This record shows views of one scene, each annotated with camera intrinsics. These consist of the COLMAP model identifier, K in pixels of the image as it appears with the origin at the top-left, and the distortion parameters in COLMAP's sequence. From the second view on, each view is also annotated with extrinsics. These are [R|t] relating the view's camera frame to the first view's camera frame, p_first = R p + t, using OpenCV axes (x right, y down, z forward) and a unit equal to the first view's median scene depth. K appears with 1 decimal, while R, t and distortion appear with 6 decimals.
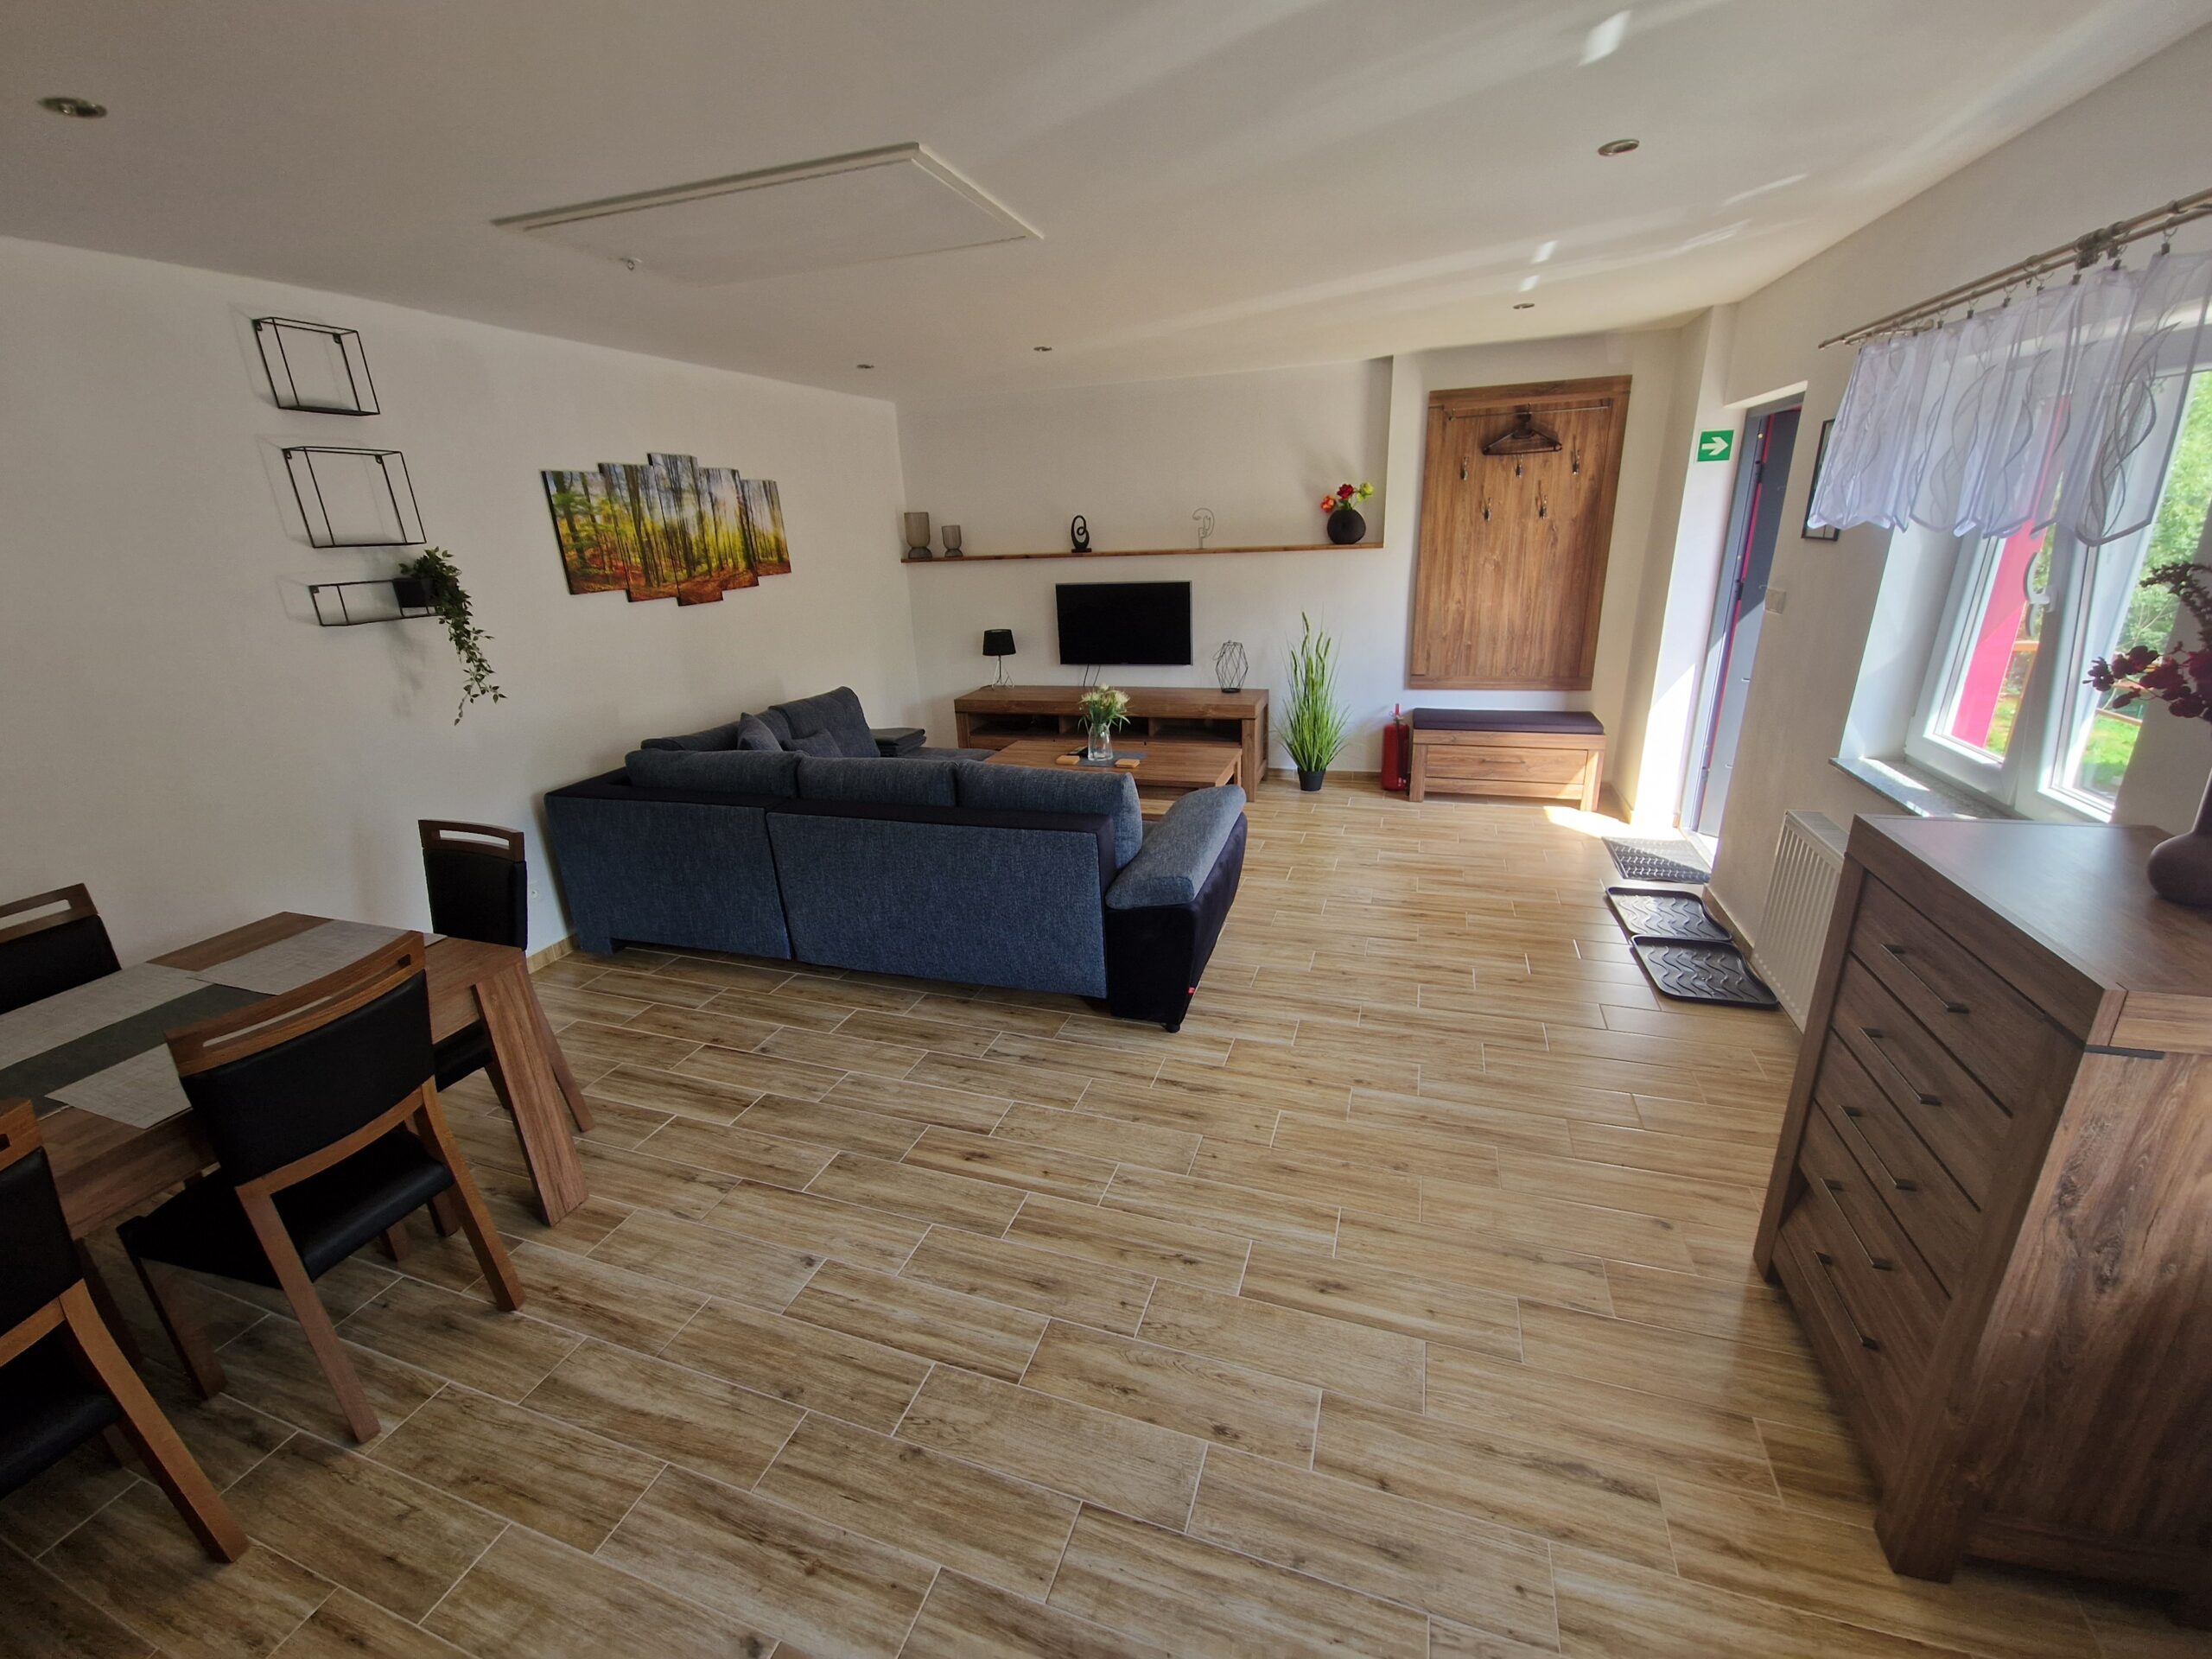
lens RADIAL K [[903.3, 0, 1085.7], [0, 903.3, 845.3], [0, 0, 1]] dist [0.002778, 0.000226]
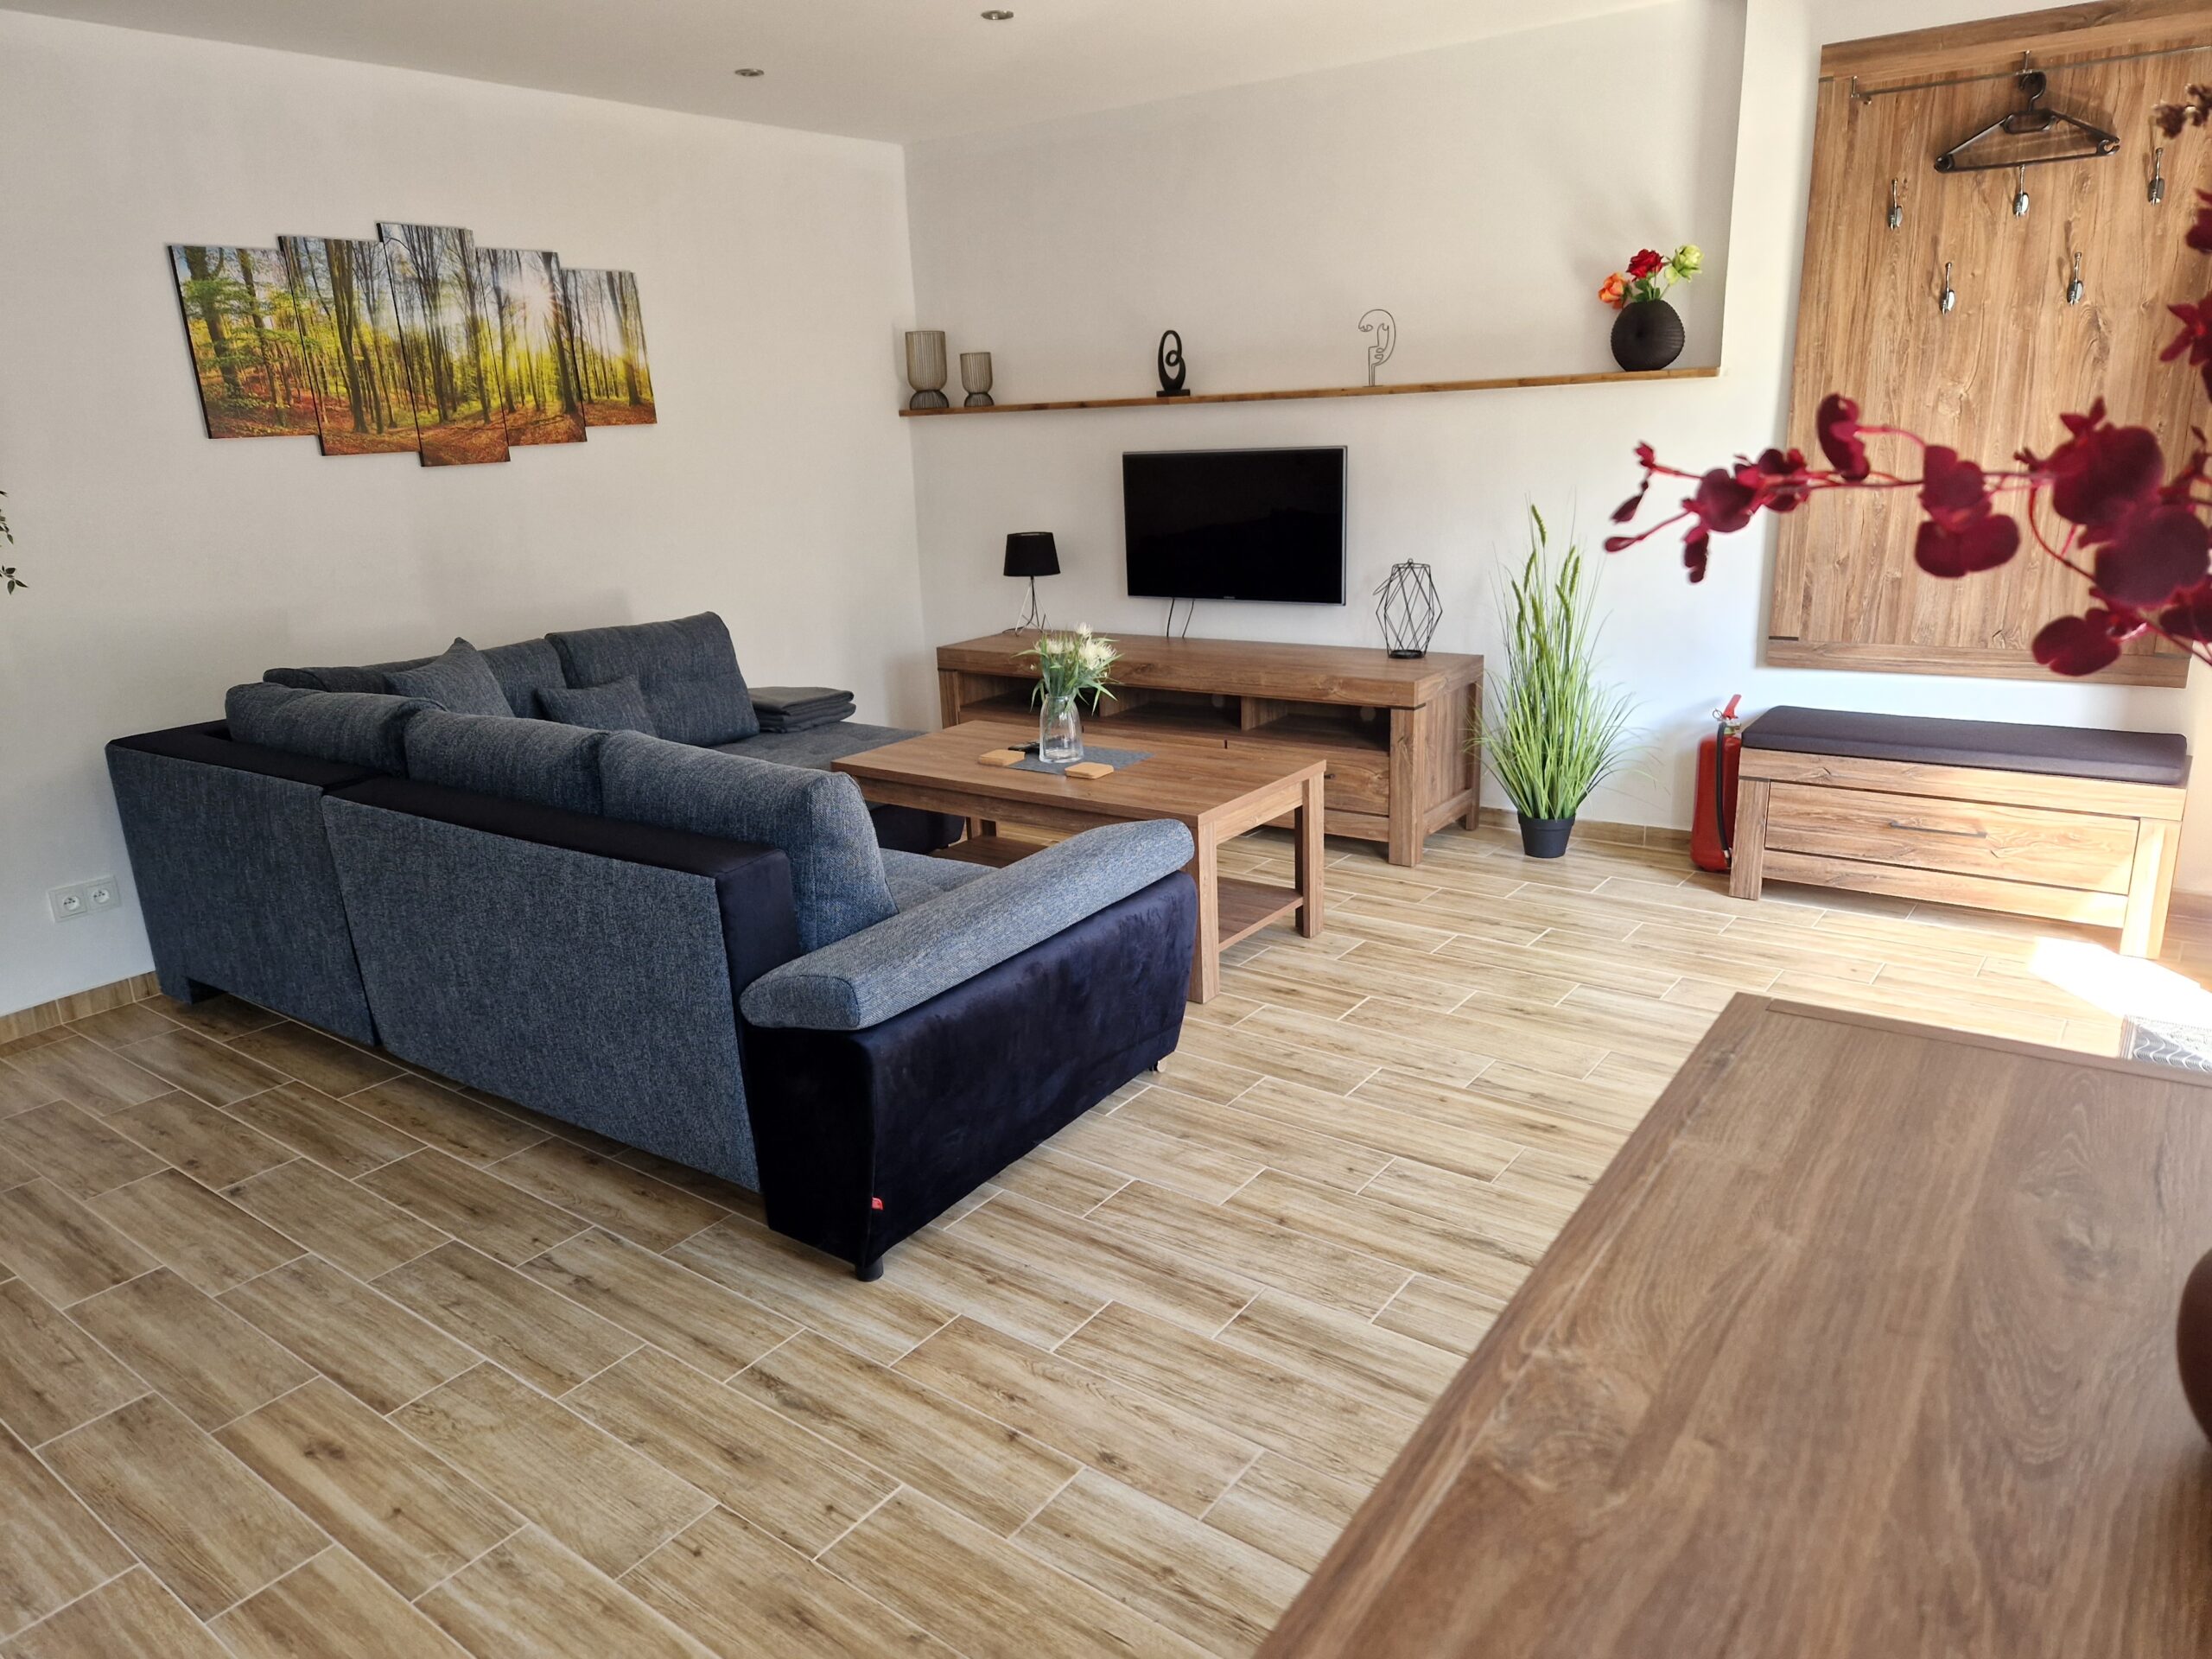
lens RADIAL K [[1467.6, 0, 1068.0], [0, 1467.6, 871.7], [0, 0, 1]] dist [0.050481, -0.034217]
pose [[0.949449, 0.094279, -0.299428, 0.279662], [-0.102680, 0.994637, -0.012412, -0.016266], [0.296652, 0.042530, 0.954038, 0.146060]]
